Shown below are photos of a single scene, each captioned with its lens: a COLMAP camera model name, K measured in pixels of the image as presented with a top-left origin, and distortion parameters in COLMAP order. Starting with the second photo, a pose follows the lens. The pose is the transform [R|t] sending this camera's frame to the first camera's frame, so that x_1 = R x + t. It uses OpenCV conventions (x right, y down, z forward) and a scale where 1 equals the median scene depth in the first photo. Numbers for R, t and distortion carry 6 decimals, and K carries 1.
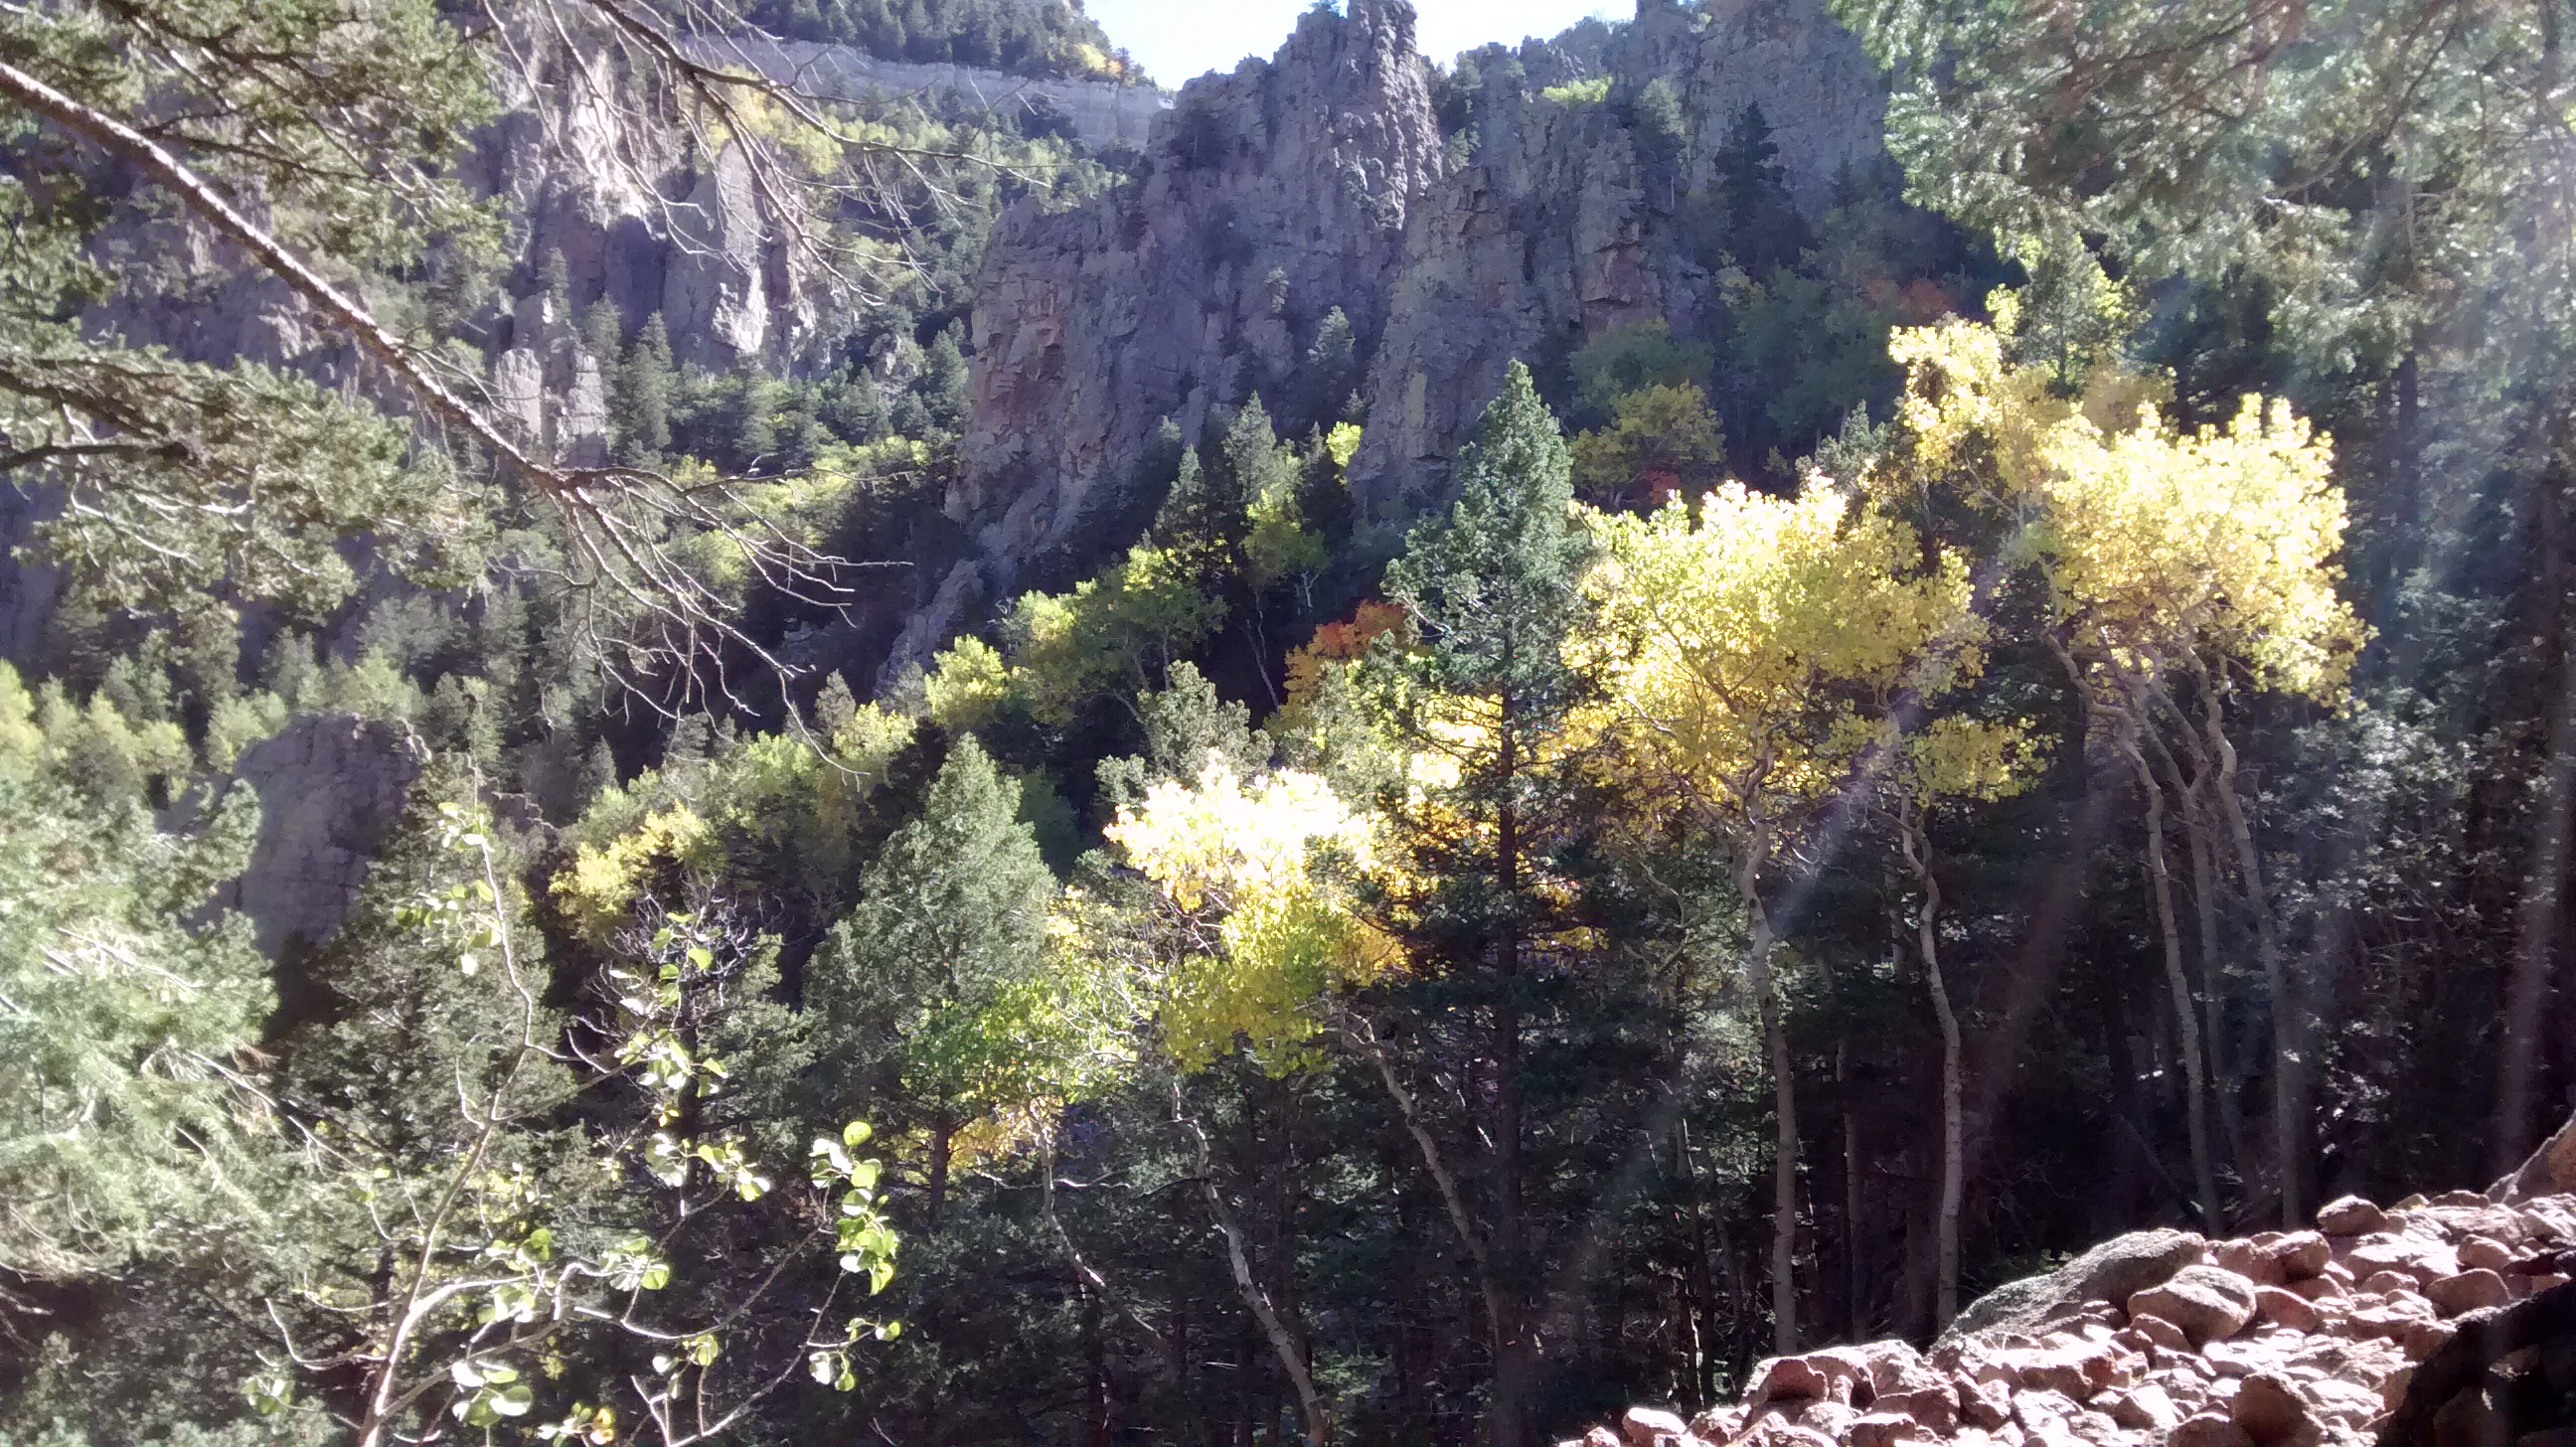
lens RADIAL K [[2548.1, 0, 1351.6], [0, 2548.1, 720.9], [0, 0, 1]] dist [0.145358, -0.285306]
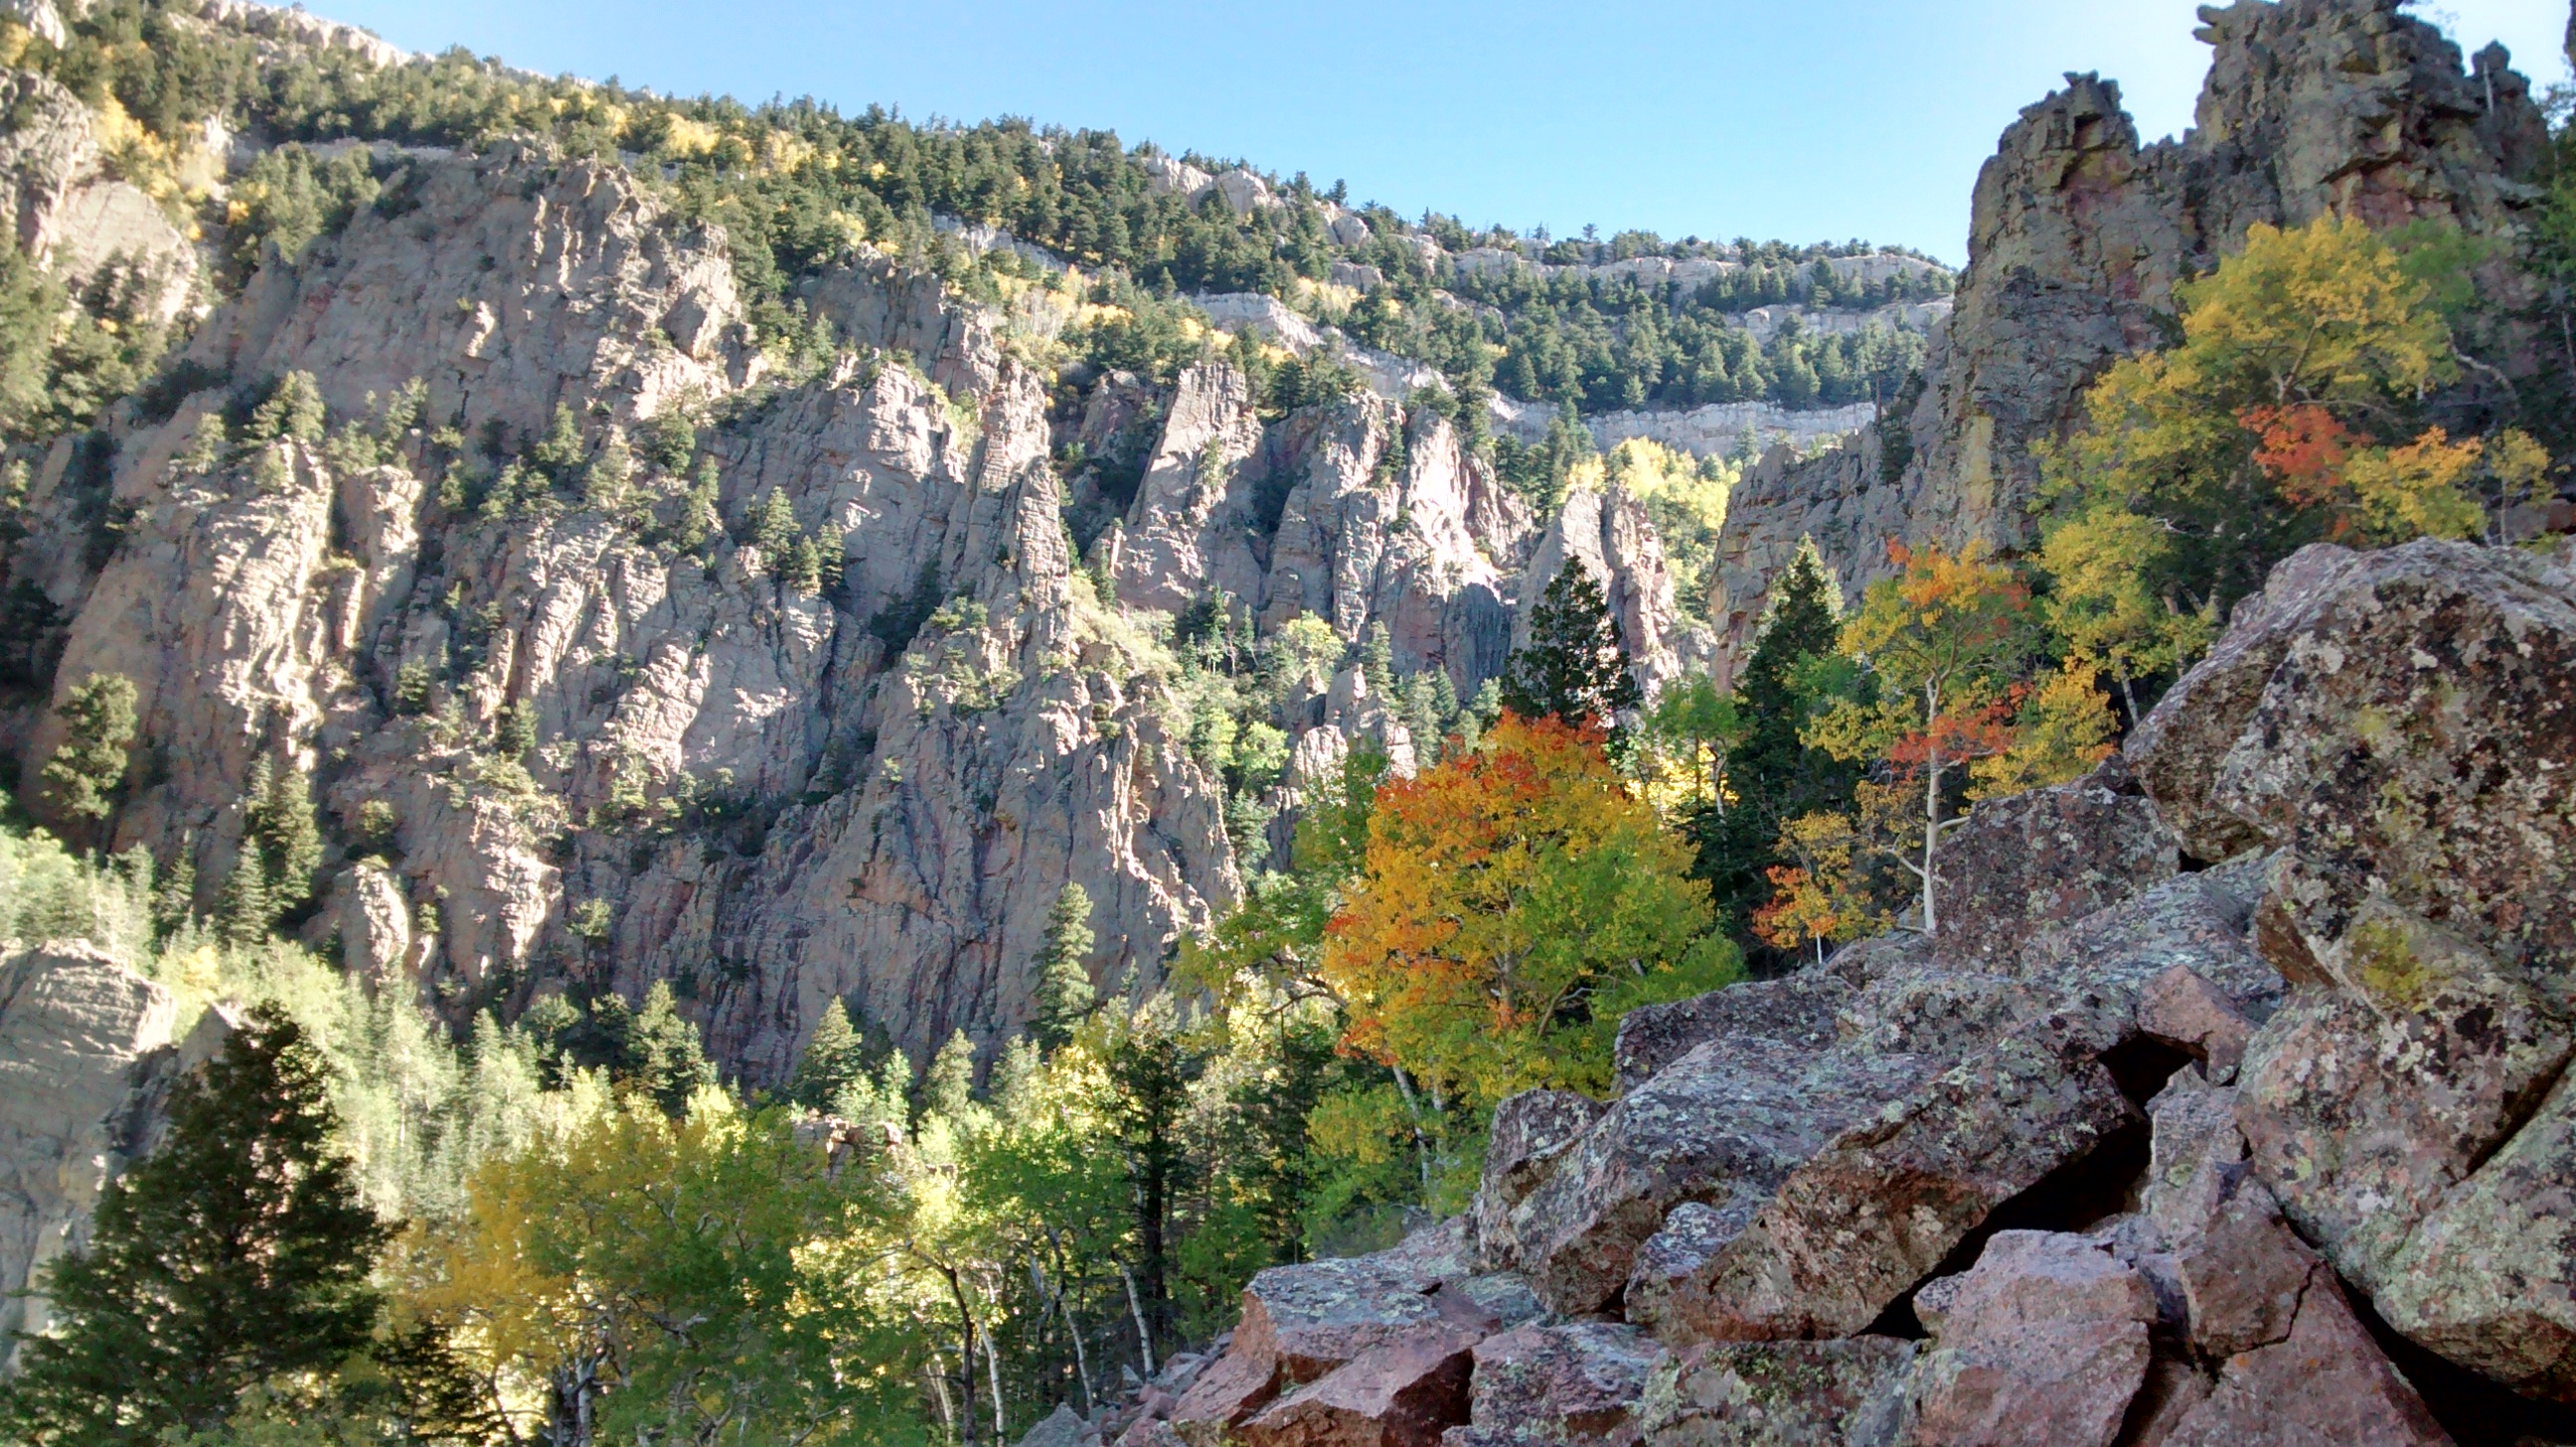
lens RADIAL K [[2548.1, 0, 1351.6], [0, 2548.1, 720.9], [0, 0, 1]] dist [0.145358, -0.285306]
pose [[0.910027, -0.109619, -0.399792, 0.045587], [0.043599, 0.984365, -0.170662, 0.009025], [0.412249, 0.137877, 0.900578, 0.160391]]
